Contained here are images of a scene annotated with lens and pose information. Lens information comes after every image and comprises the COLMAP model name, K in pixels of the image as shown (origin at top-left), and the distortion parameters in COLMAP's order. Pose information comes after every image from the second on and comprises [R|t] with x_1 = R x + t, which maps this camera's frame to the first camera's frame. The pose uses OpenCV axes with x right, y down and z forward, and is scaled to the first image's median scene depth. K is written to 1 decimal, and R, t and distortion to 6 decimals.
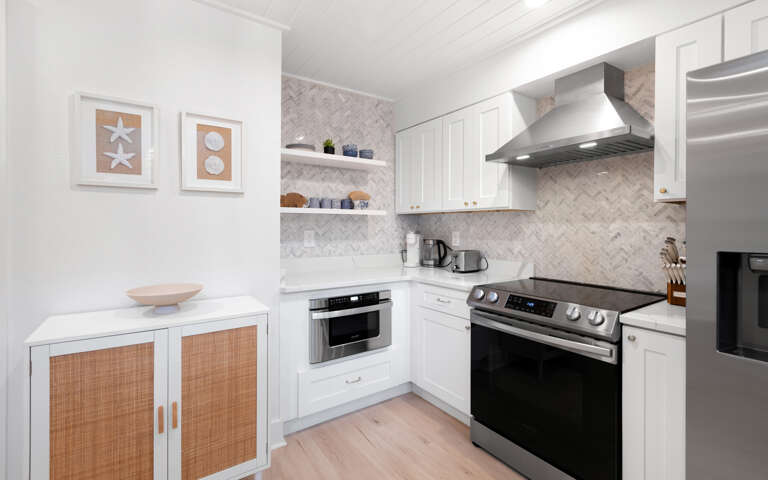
lens RADIAL K [[347.6, 0, 382.8], [0, 347.6, 226.5], [0, 0, 1]] dist [-0.001960, 0.000154]
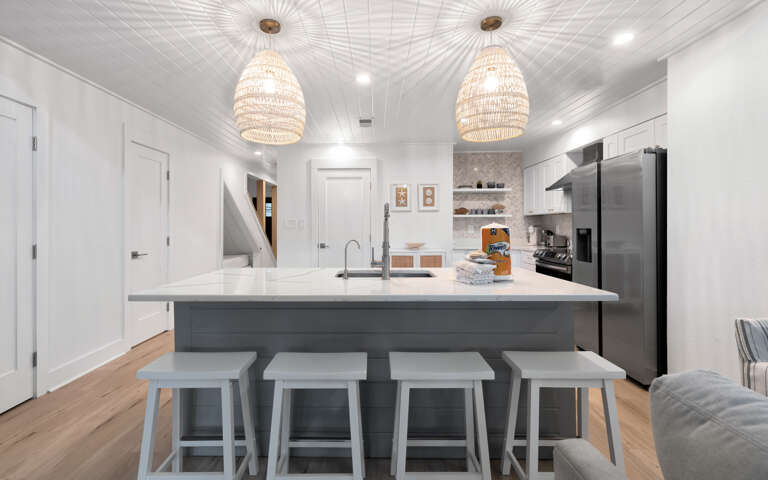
lens RADIAL K [[350.6, 0, 369.2], [0, 350.6, 225.2], [0, 0, 1]] dist [-0.000554, 0.000019]
pose [[0.814629, -0.008222, -0.579923, 0.542354], [0.005850, 0.999965, -0.005960, 0.022055], [0.579952, 0.001462, 0.814649, -1.126172]]
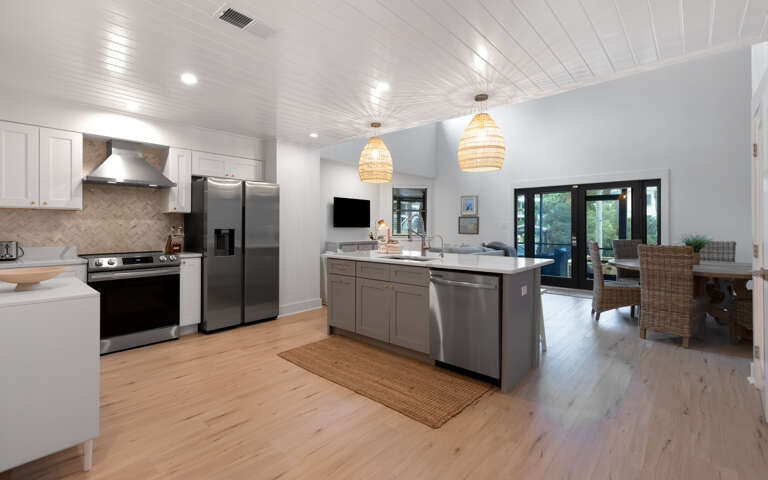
lens RADIAL K [[347.6, 0, 382.8], [0, 347.6, 226.5], [0, 0, 1]] dist [-0.001960, 0.000154]
pose [[-0.233356, -0.003808, 0.972384, -1.272222], [-0.005970, 0.999979, 0.002483, 0.009643], [-0.972373, -0.005226, -0.233374, 0.056965]]
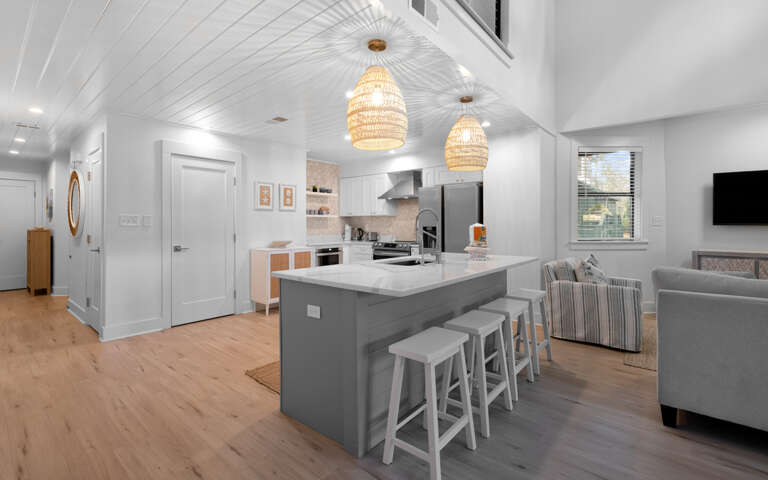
lens RADIAL K [[347.6, 0, 382.8], [0, 347.6, 226.5], [0, 0, 1]] dist [-0.001960, 0.000154]
pose [[0.963504, -0.005842, 0.267630, -0.360276], [0.004170, 0.999968, 0.006814, 0.015005], [-0.267661, -0.005449, 0.963498, -1.473954]]
